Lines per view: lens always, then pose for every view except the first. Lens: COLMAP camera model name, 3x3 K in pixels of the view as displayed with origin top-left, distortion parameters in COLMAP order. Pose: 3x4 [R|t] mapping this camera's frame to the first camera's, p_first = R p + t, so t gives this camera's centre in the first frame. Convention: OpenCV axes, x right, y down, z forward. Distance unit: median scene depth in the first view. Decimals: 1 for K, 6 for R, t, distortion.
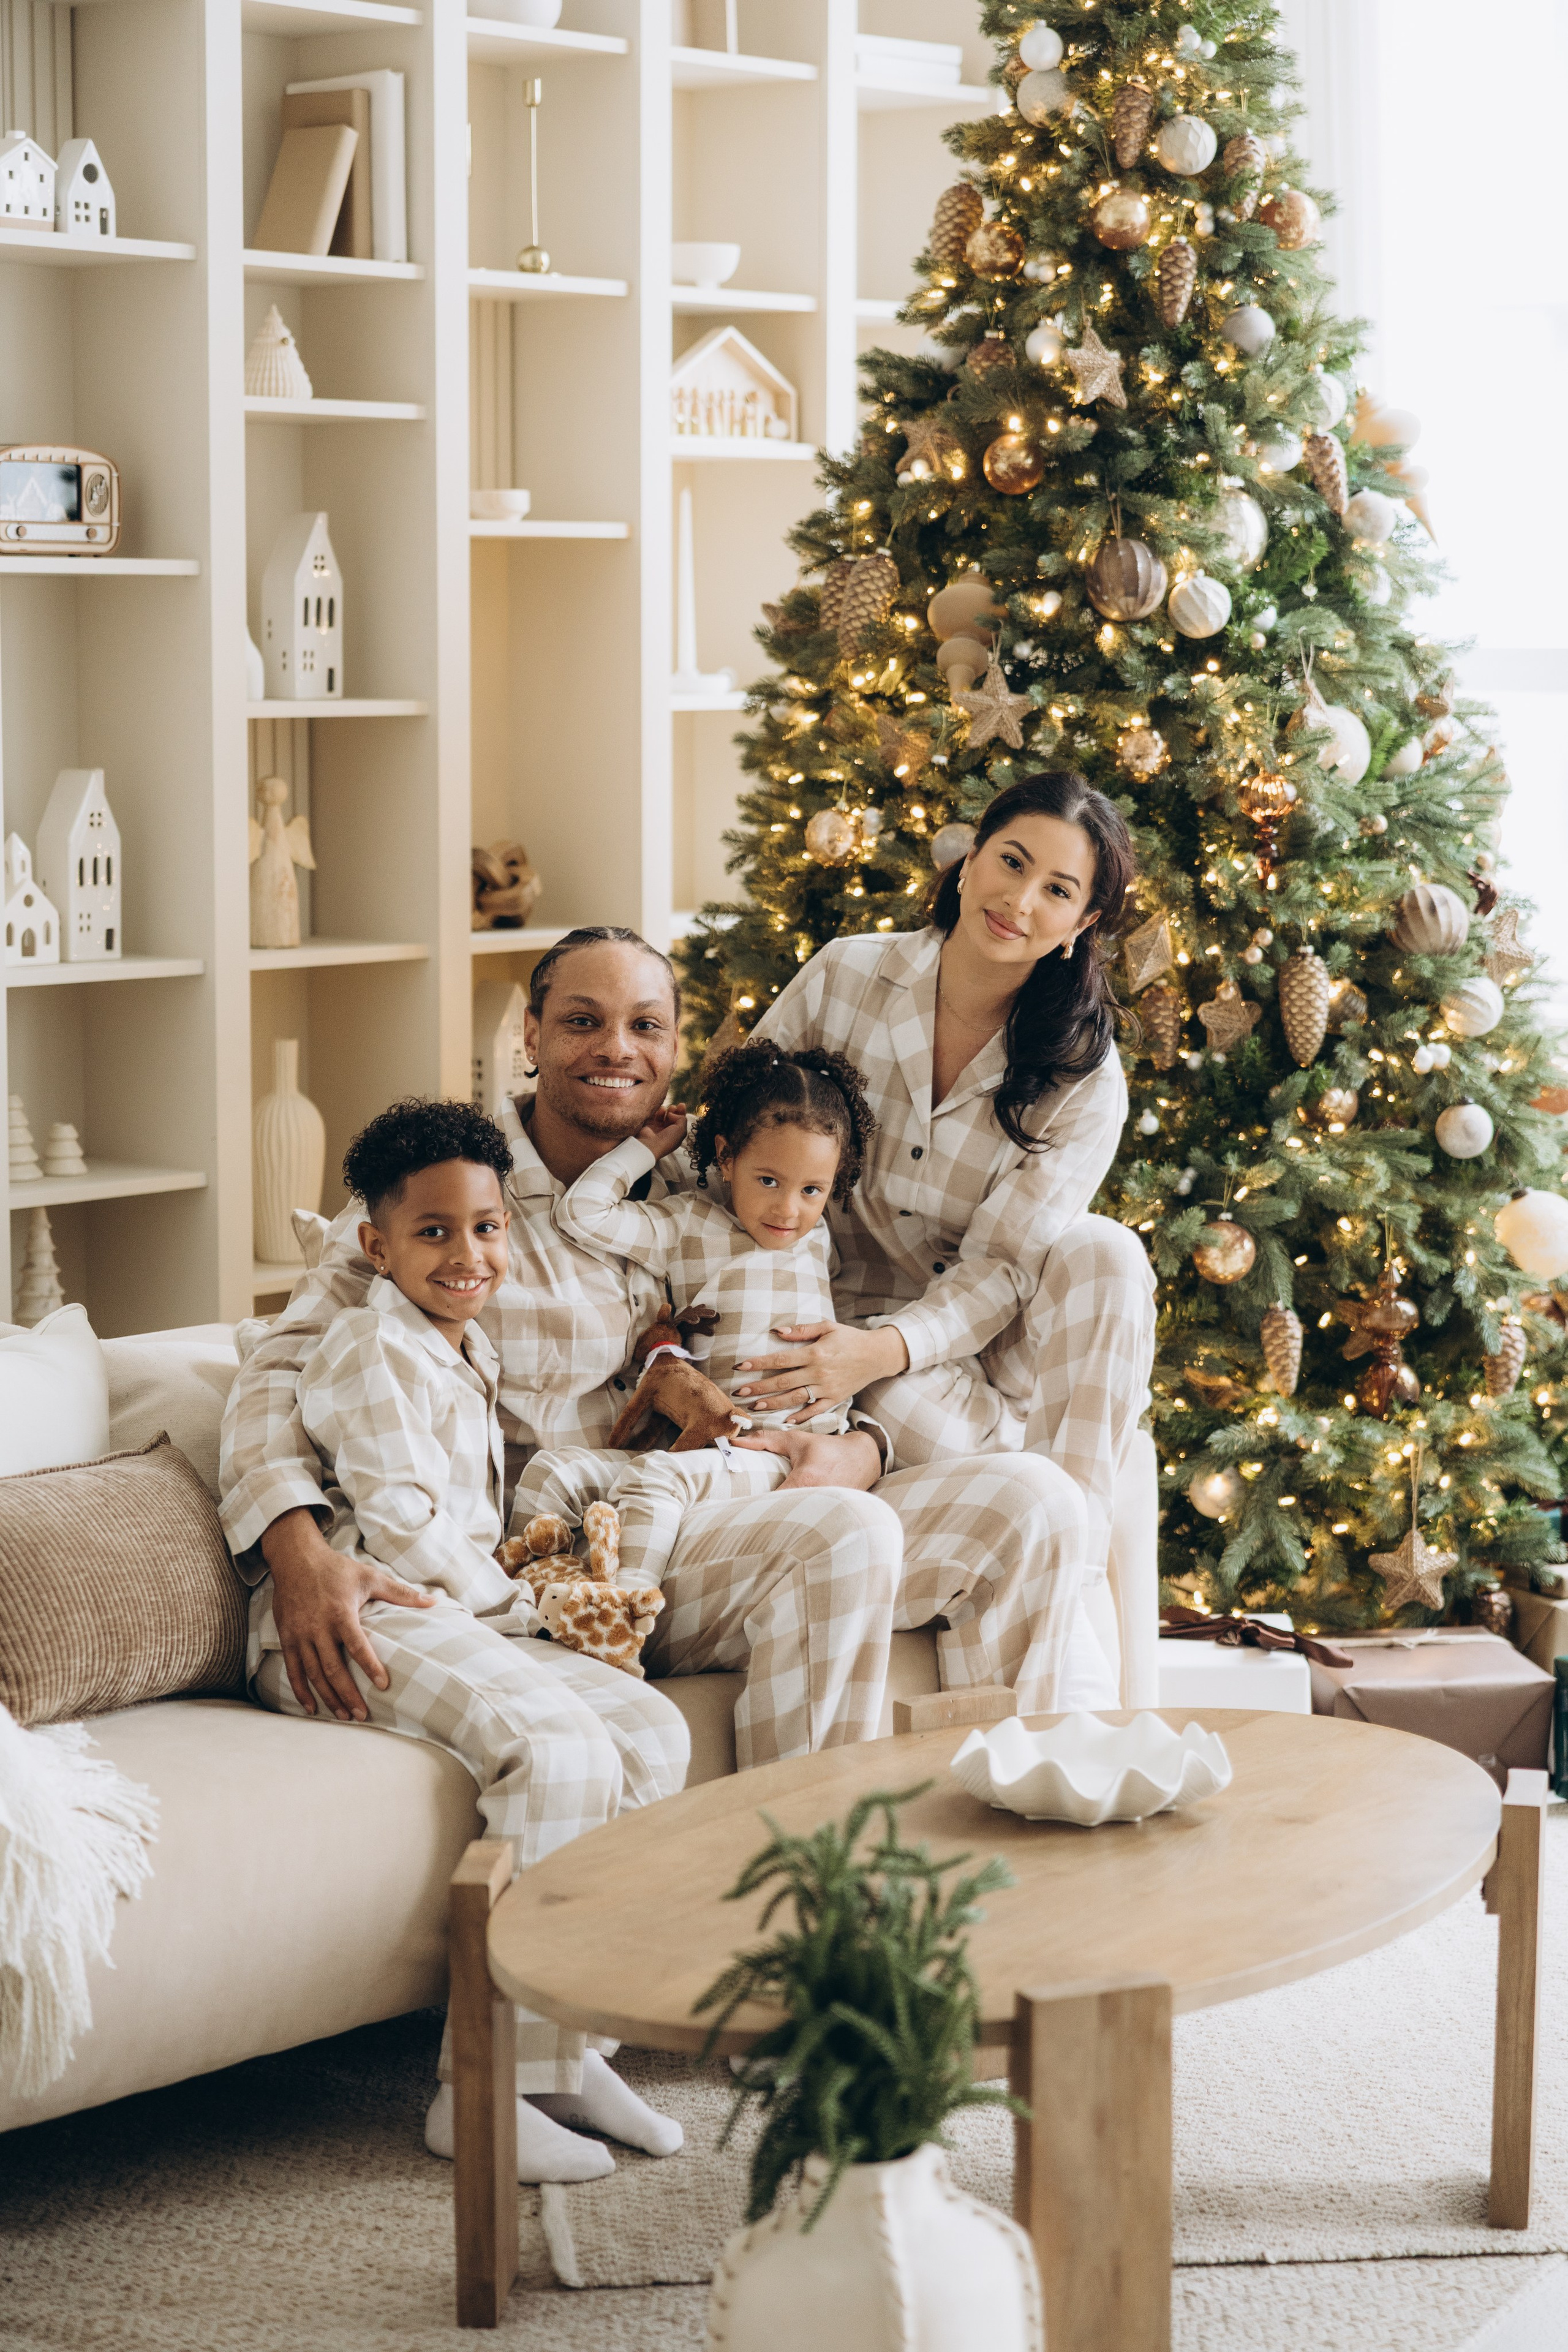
lens RADIAL K [[4467.4, 0, 819.8], [0, 4467.4, 1112.6], [0, 0, 1]] dist [0.040755, -0.035246]
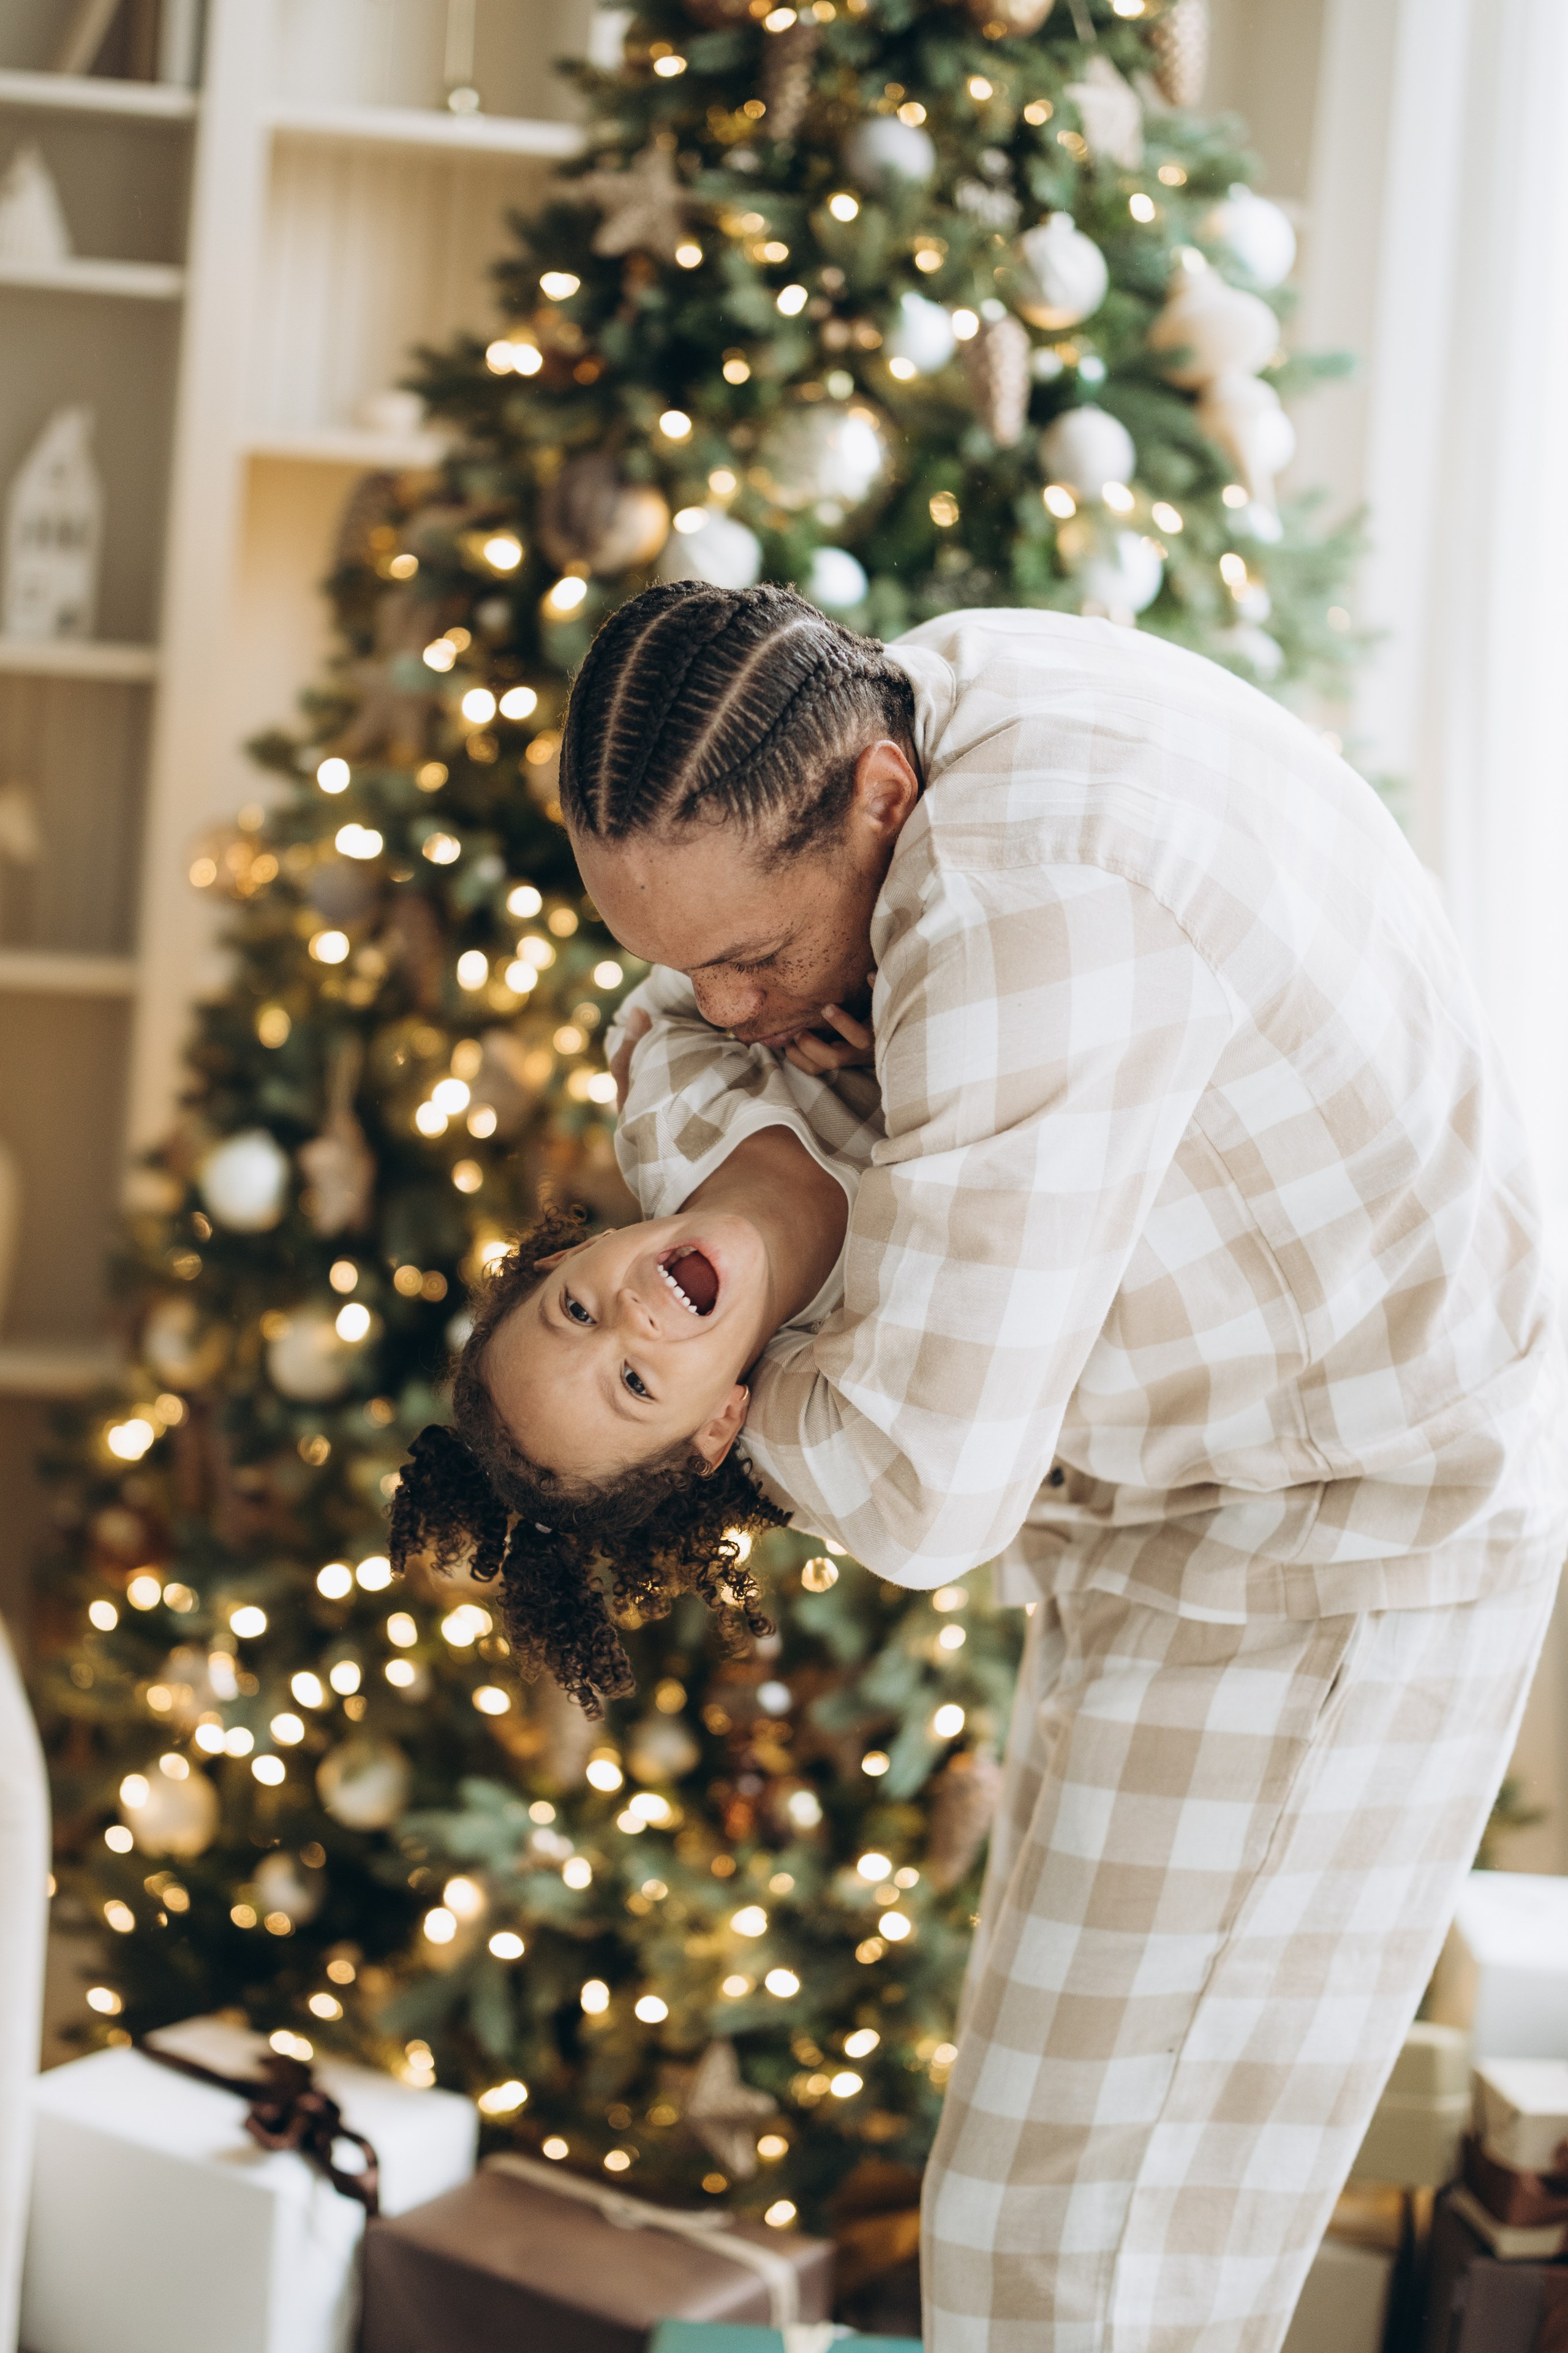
lens RADIAL K [[4232.4, 0, 638.1], [0, 4232.4, 1175.6], [0, 0, 1]] dist [-0.139896, 0.053029]
pose [[0.792532, 0.141587, -0.593166, 0.449965], [-0.145585, 0.988478, 0.041430, -0.049084], [0.592198, 0.053521, 0.804013, 0.502565]]
